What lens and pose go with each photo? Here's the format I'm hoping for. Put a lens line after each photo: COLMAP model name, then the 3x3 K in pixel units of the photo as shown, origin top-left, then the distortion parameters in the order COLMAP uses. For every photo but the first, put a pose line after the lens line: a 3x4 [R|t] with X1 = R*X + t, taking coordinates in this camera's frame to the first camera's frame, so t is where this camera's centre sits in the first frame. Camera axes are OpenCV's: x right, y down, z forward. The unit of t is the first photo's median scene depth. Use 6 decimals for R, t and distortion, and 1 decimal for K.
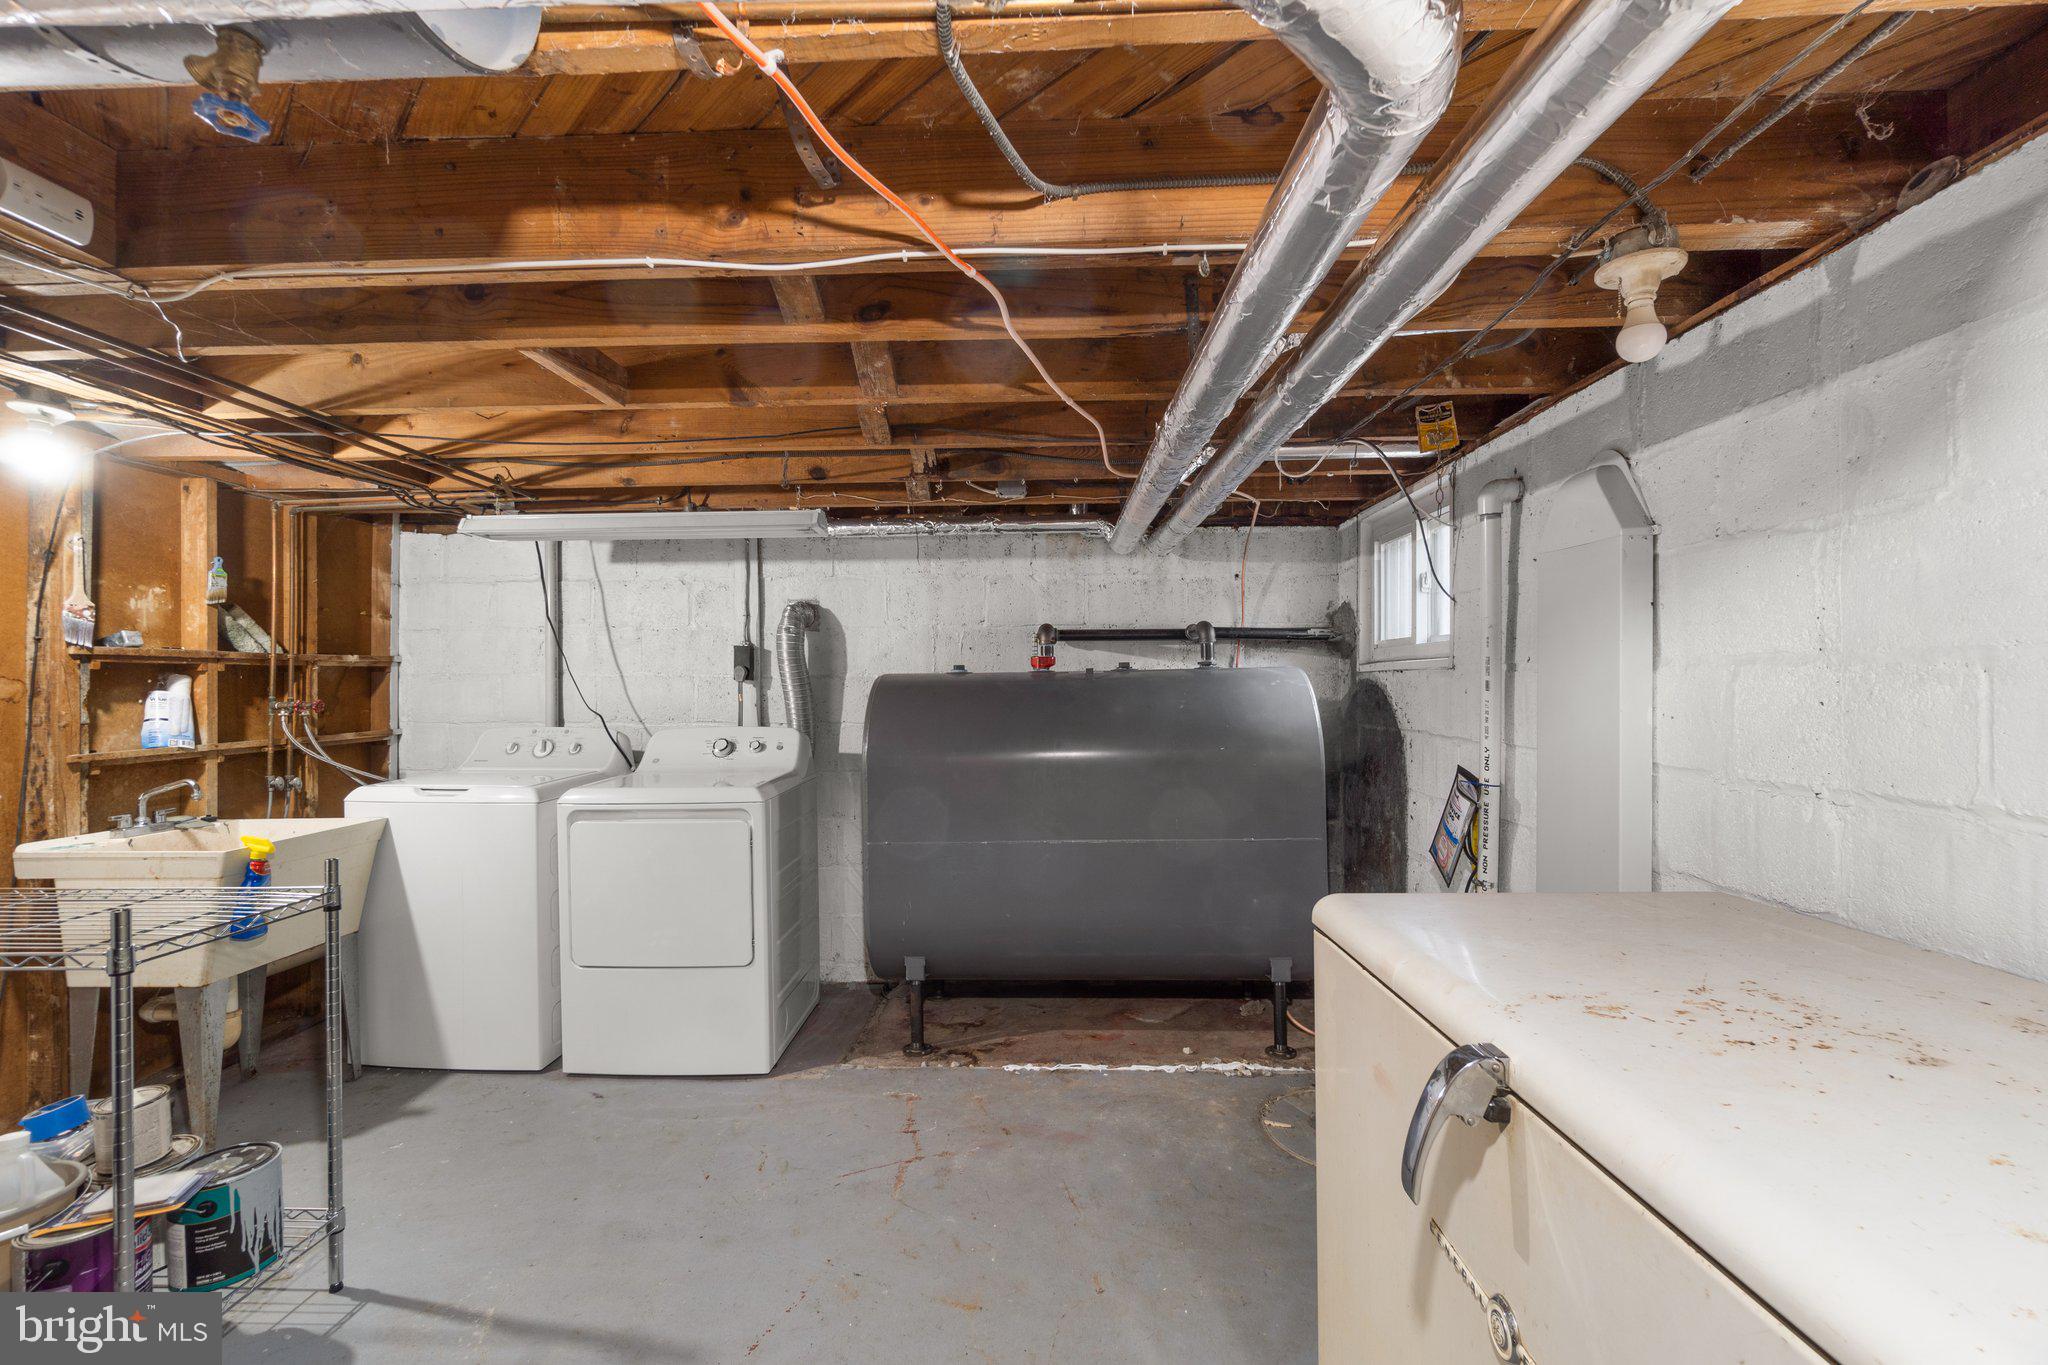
lens RADIAL K [[877.1, 0, 1024.0], [0, 877.1, 682.5], [0, 0, 1]] dist [-0.004209, -0.000799]
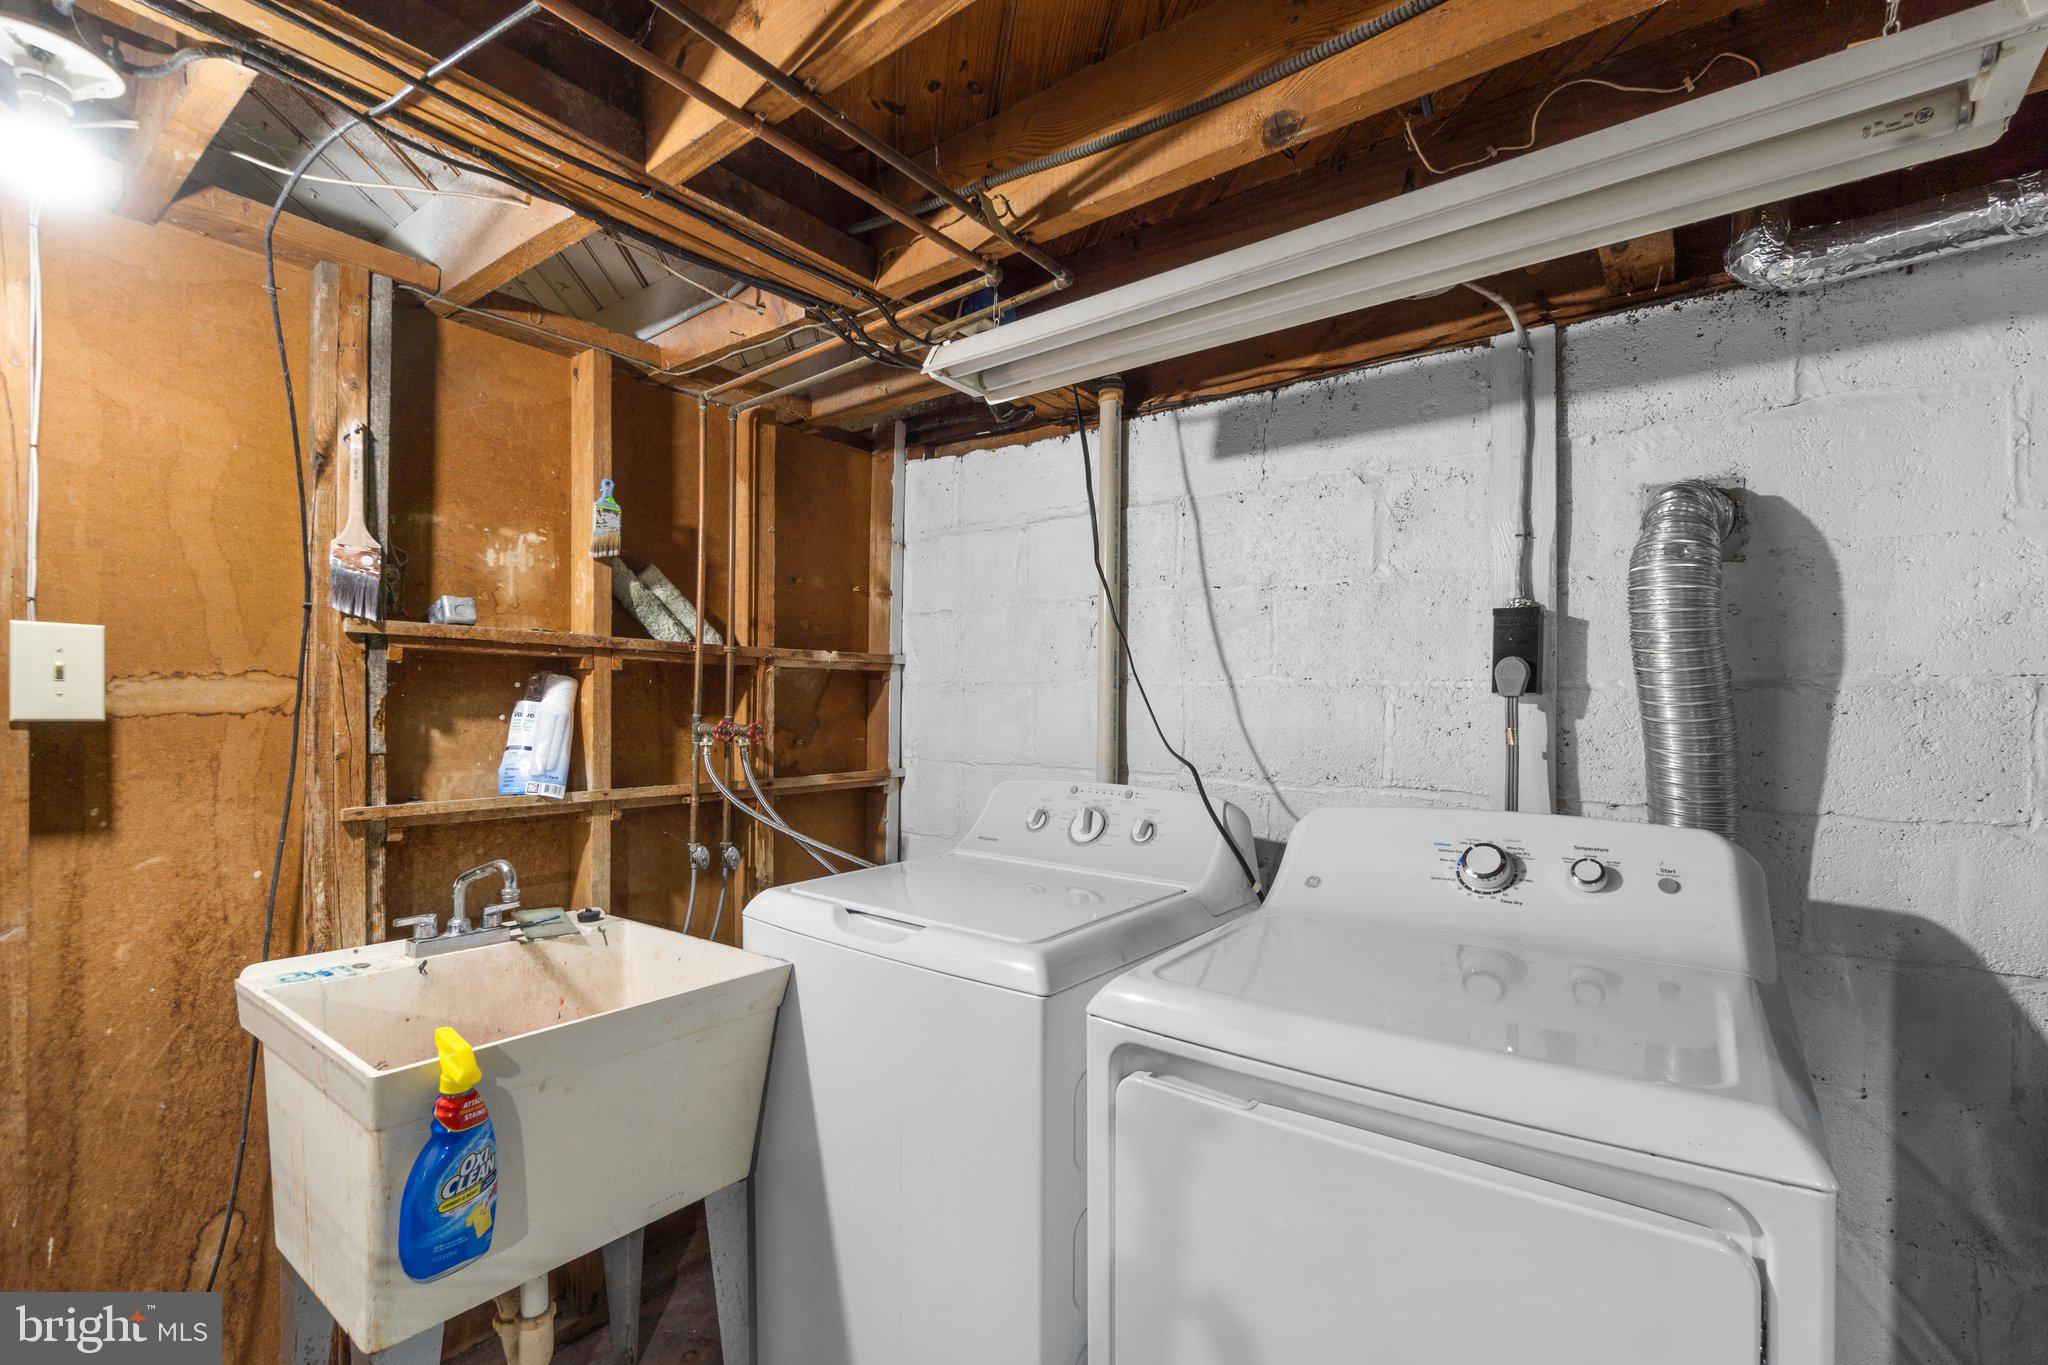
lens RADIAL K [[901.7, 0, 1016.8], [0, 901.7, 708.4], [0, 0, 1]] dist [-0.002385, -0.000315]
pose [[0.805820, 0.011744, -0.592044, -0.314678], [-0.014175, 0.999899, 0.000541, 0.008895], [0.591991, 0.007956, 0.805905, 0.639157]]
